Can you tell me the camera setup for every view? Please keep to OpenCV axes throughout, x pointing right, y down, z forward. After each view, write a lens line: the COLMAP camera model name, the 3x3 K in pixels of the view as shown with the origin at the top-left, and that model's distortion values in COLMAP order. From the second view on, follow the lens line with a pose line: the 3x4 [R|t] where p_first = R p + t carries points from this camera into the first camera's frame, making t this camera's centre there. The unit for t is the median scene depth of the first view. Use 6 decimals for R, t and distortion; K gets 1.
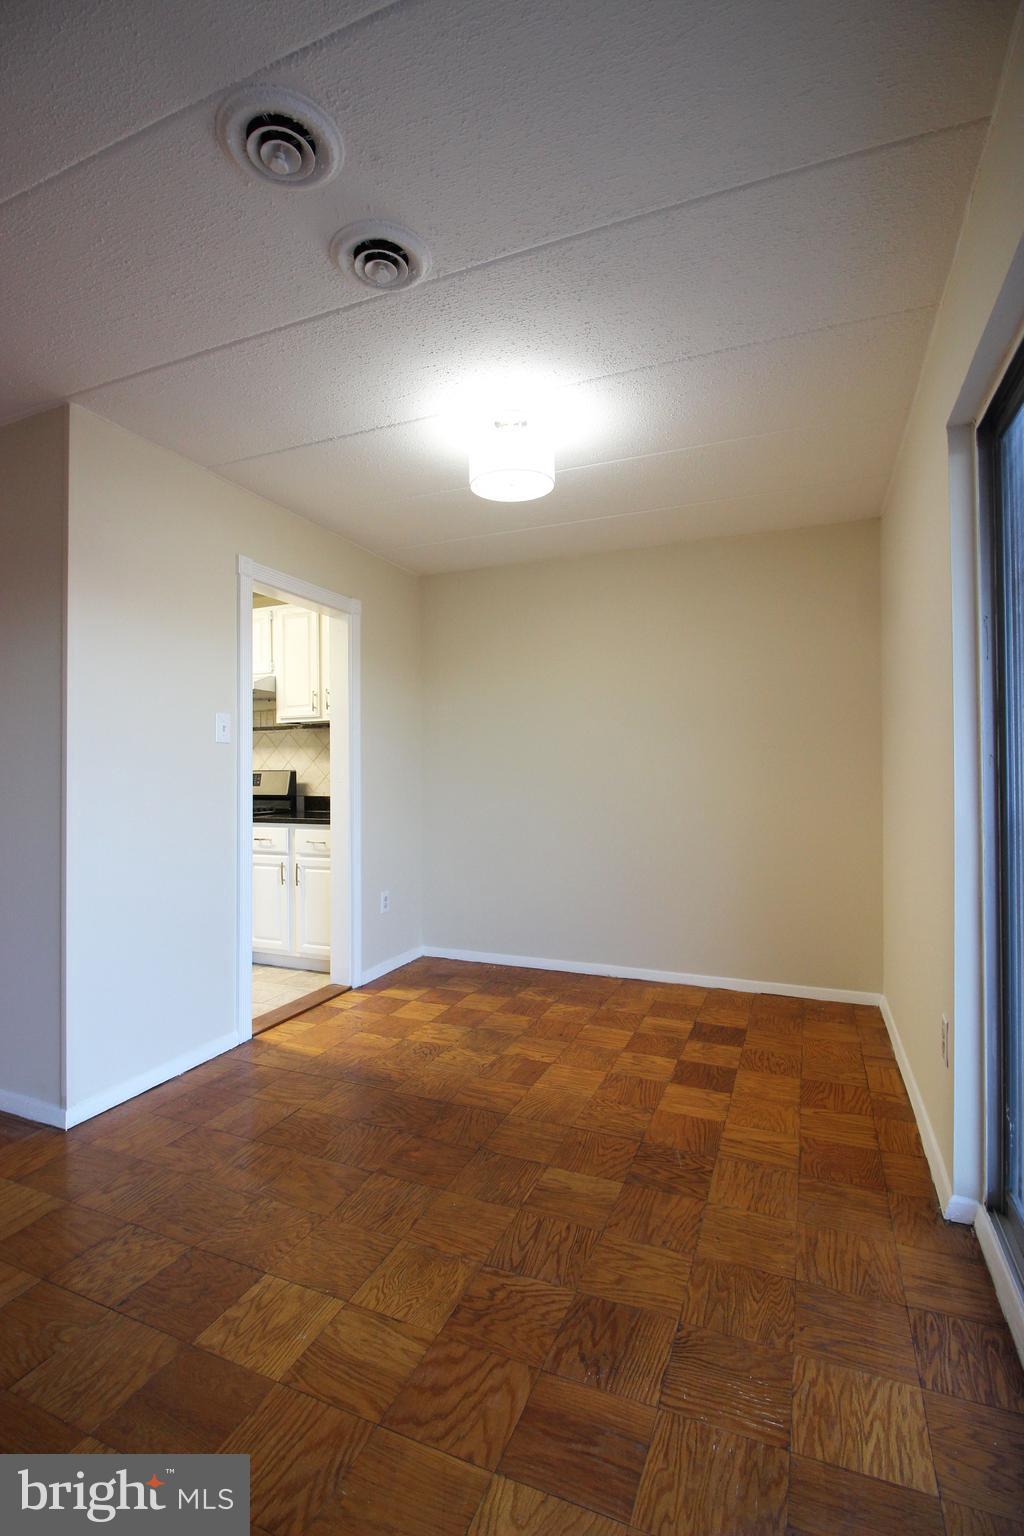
lens RADIAL K [[711.6, 0, 507.0], [0, 711.6, 769.1], [0, 0, 1]] dist [-0.007332, -0.005249]
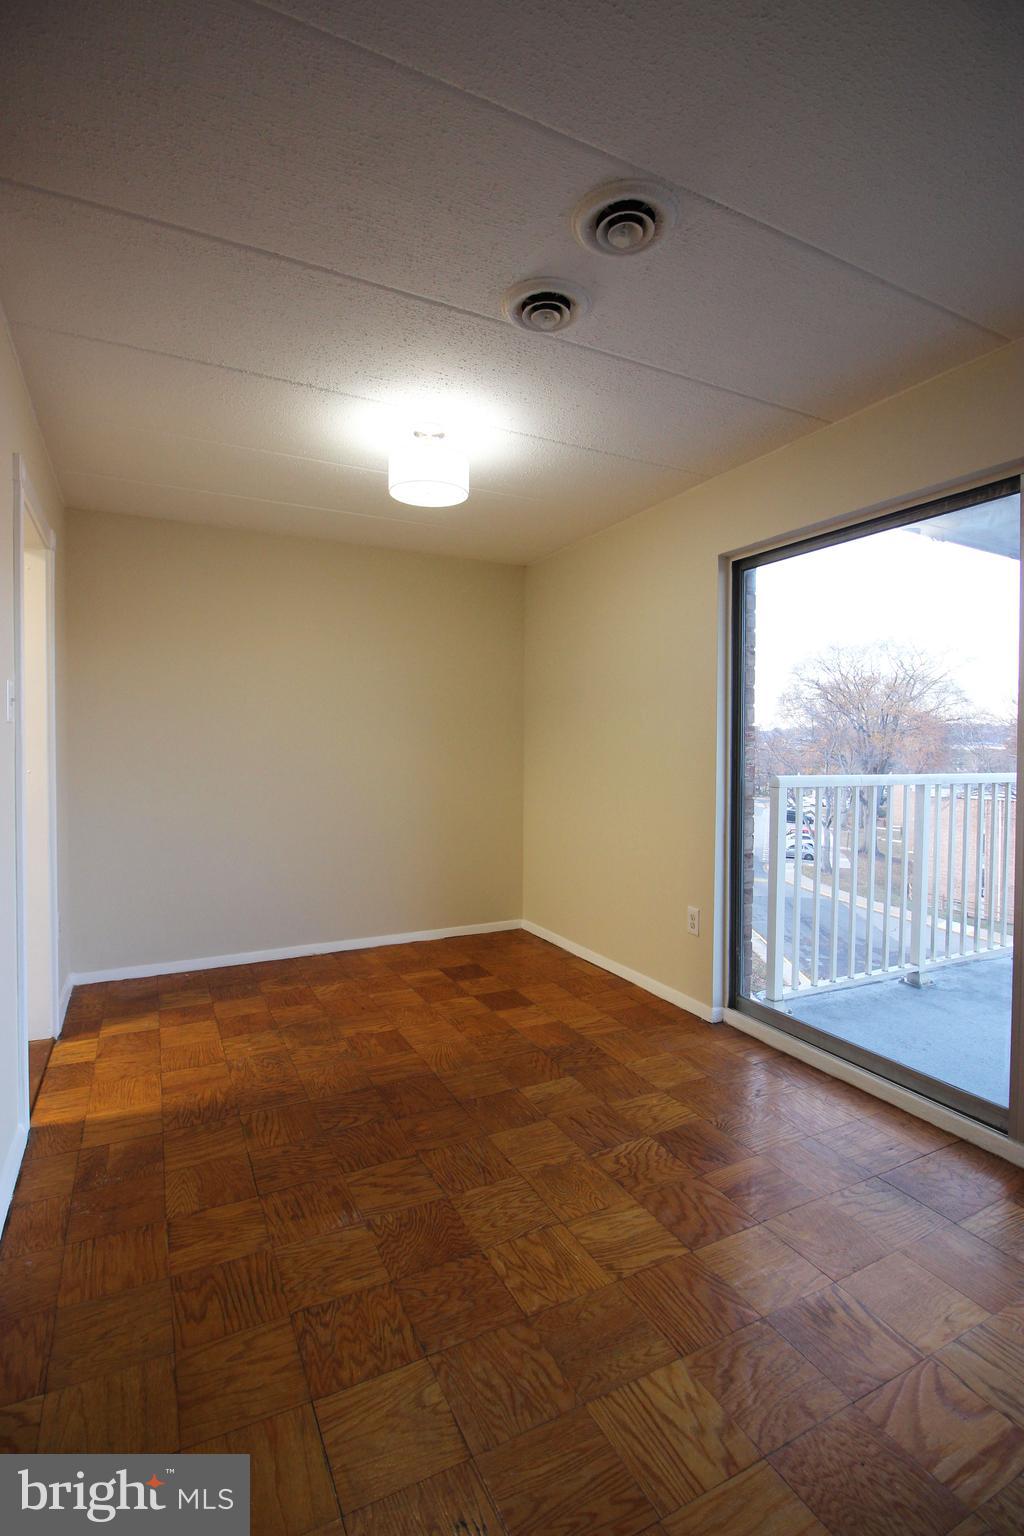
lens RADIAL K [[711.6, 0, 496.1], [0, 711.6, 770.2], [0, 0, 1]] dist [-0.007332, -0.005249]
pose [[0.648421, -0.022589, 0.760947, -0.586743], [-0.005665, 0.999389, 0.034494, -0.017453], [-0.761261, -0.026677, 0.647897, 0.171877]]
